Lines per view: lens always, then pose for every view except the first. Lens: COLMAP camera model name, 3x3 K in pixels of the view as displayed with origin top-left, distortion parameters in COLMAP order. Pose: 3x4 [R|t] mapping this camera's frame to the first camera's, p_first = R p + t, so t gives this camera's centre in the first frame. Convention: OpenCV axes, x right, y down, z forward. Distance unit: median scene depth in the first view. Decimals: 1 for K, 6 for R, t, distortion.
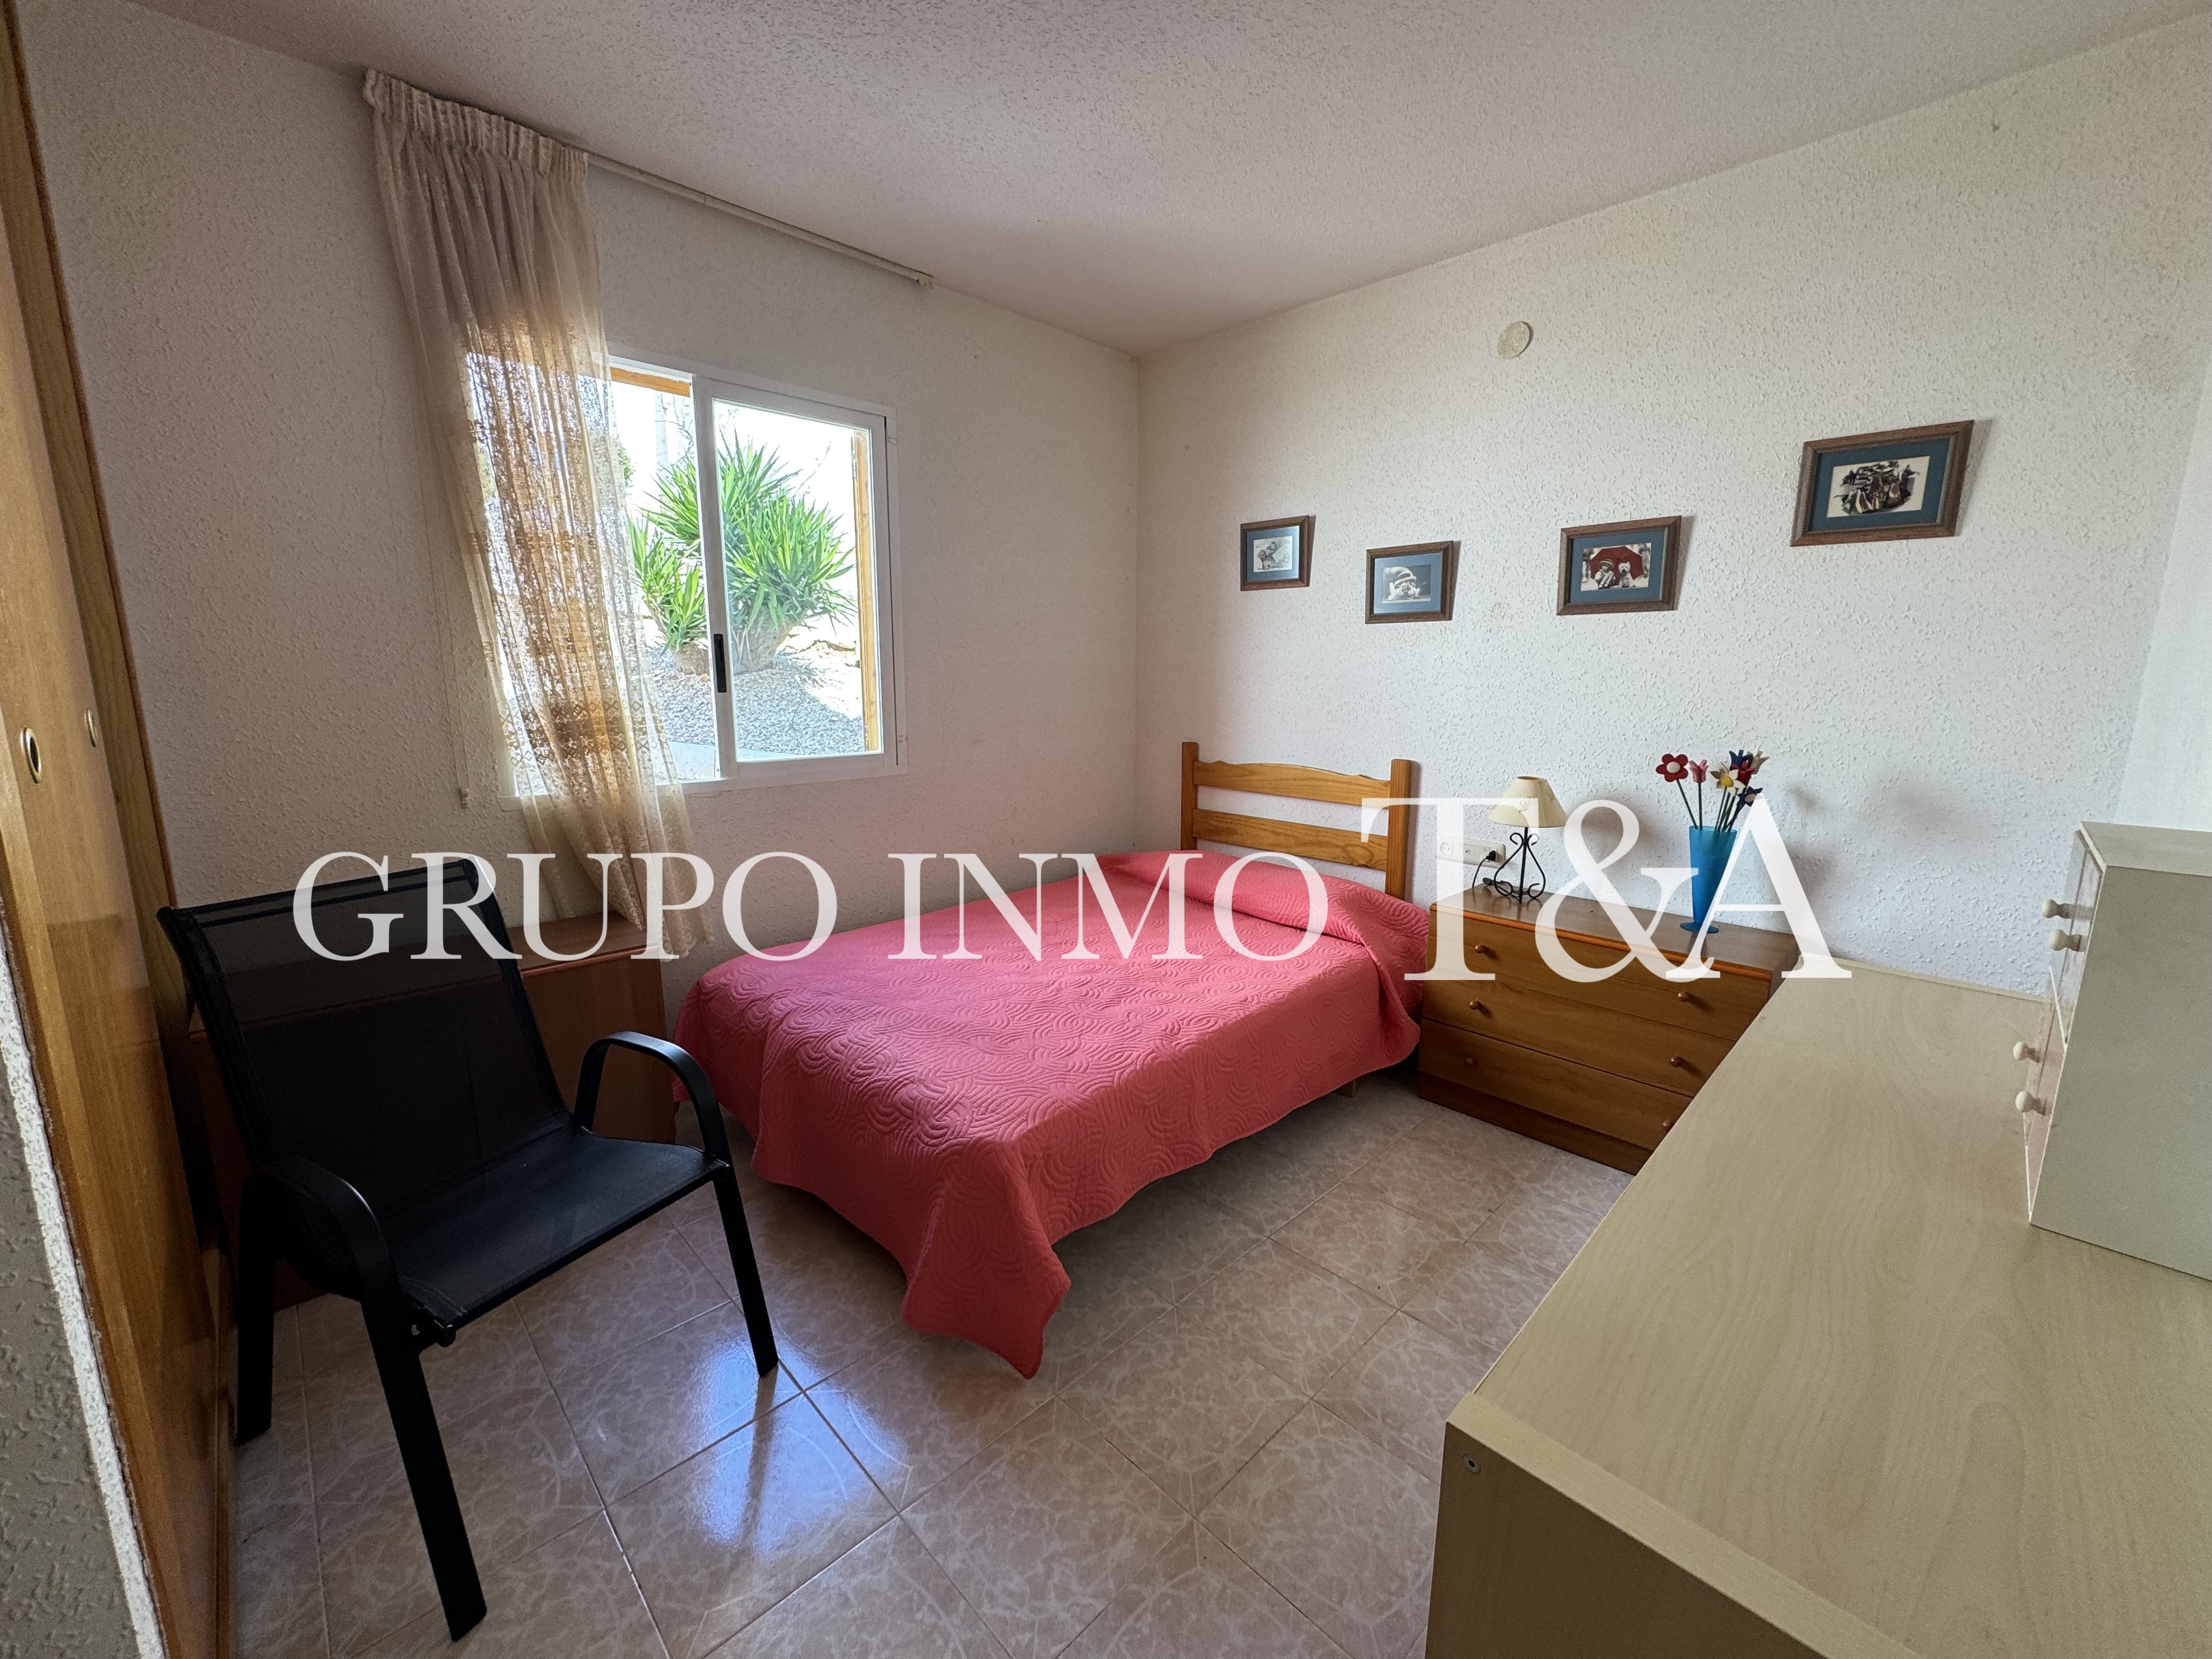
lens RADIAL K [[876.8, 0, 1106.9], [0, 876.8, 822.5], [0, 0, 1]] dist [-0.005346, 0.000709]
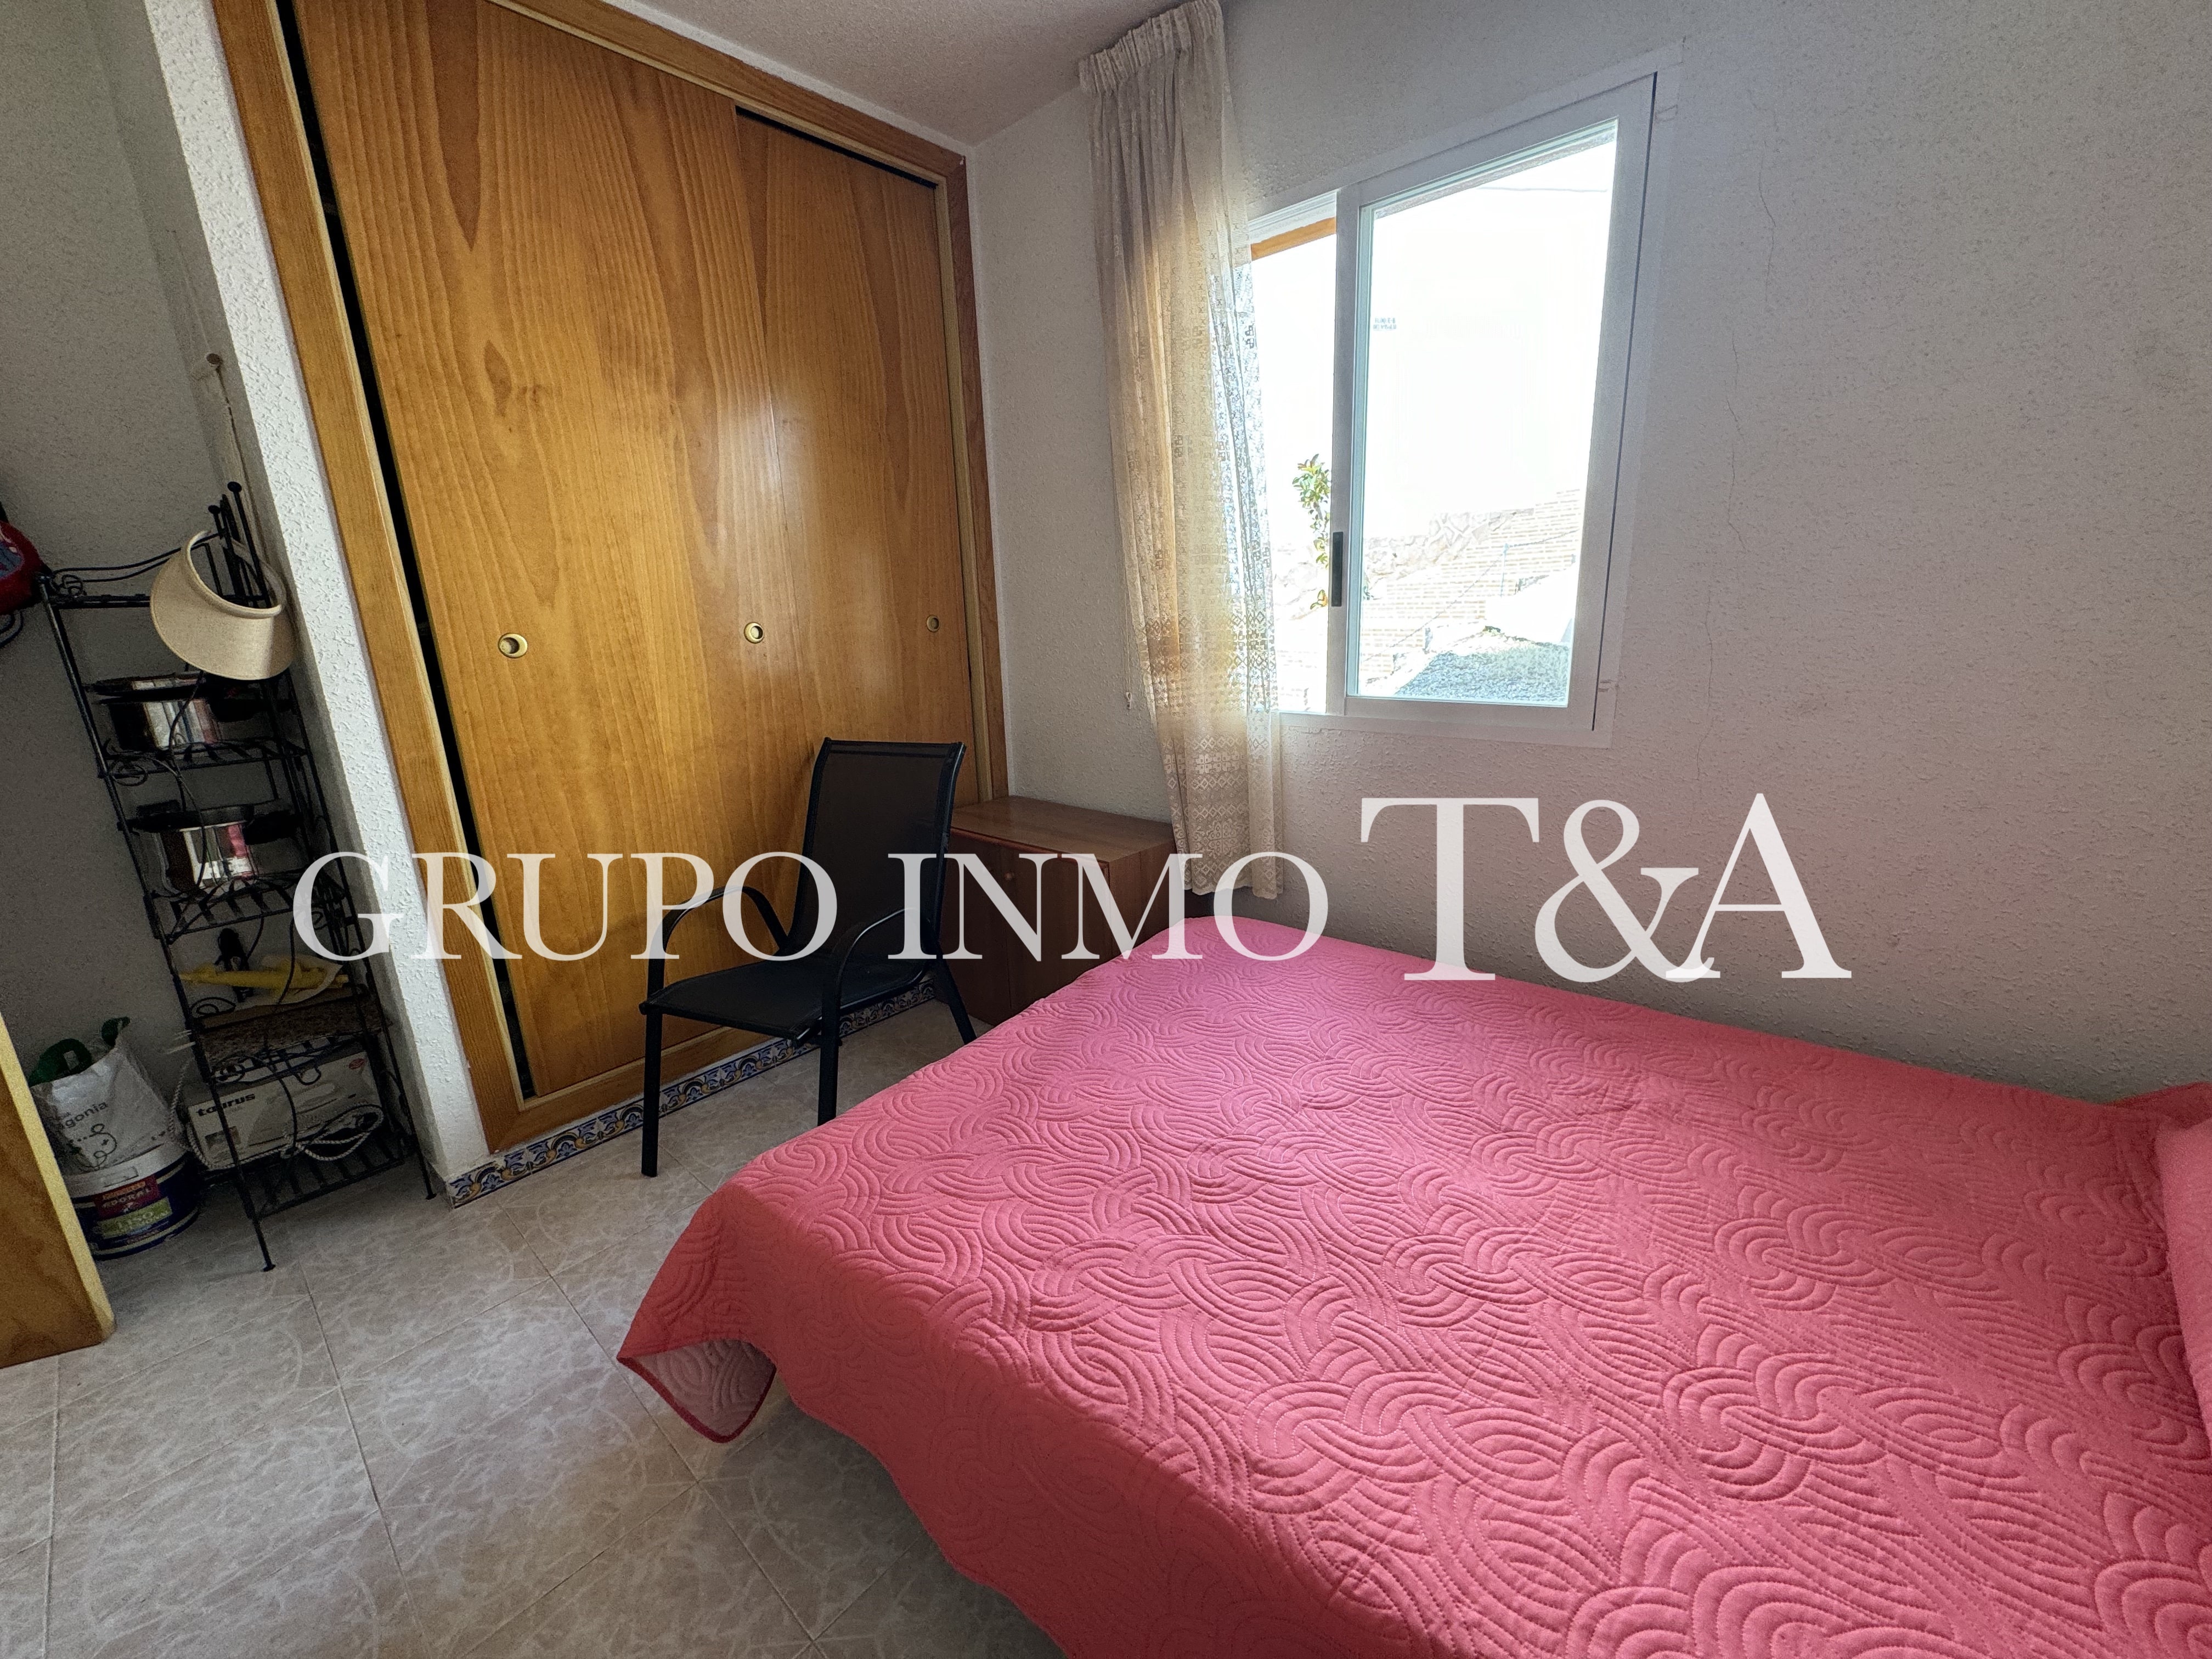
lens RADIAL K [[876.8, 0, 1106.9], [0, 876.8, 822.5], [0, 0, 1]] dist [-0.005346, 0.000709]
pose [[0.075559, 0.228393, -0.970633, 0.426322], [-0.126330, 0.967764, 0.217883, -0.123040], [0.989106, 0.106157, 0.101977, 0.831333]]
